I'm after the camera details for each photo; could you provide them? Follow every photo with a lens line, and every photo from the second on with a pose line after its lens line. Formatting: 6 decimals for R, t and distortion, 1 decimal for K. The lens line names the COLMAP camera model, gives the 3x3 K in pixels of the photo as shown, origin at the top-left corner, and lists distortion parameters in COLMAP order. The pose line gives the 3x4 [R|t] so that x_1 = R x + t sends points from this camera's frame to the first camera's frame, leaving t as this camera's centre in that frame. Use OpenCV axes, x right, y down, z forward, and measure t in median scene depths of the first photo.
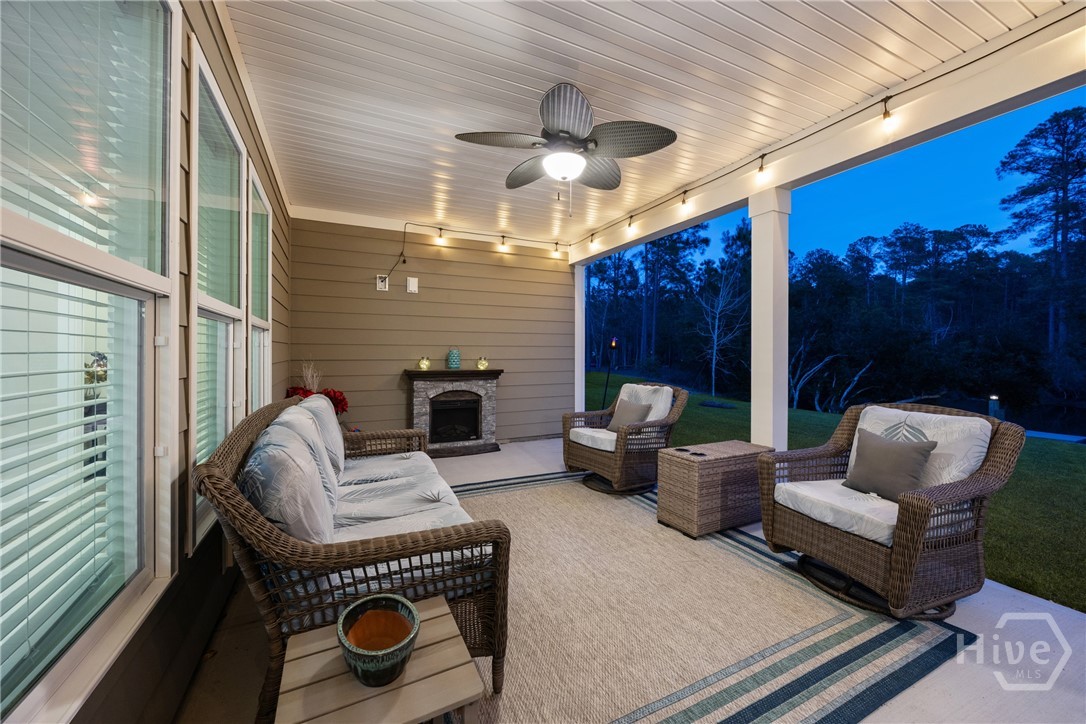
lens RADIAL K [[419.7, 0, 540.3], [0, 419.7, 353.7], [0, 0, 1]] dist [-0.000944, -0.000049]
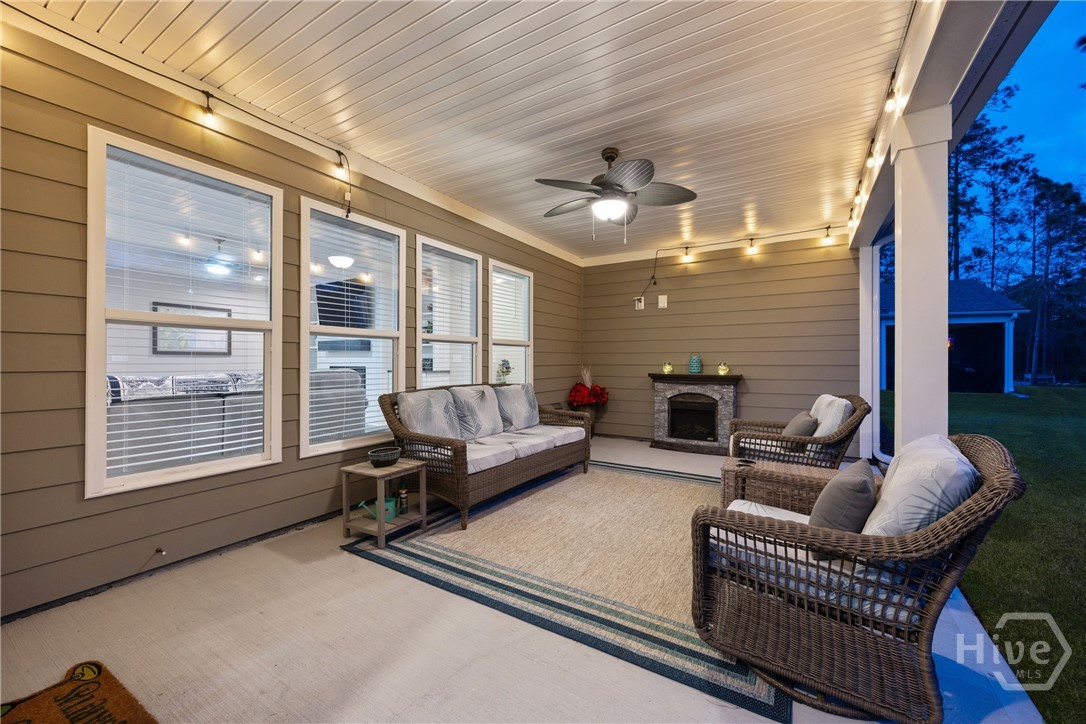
lens RADIAL K [[419.7, 0, 536.6], [0, 419.7, 361.7], [0, 0, 1]] dist [-0.000944, -0.000049]
pose [[0.530153, -0.000480, -0.847902, 0.517305], [-0.002789, 0.999993, -0.002309, 0.009354], [0.847897, 0.003589, 0.530148, 0.074674]]
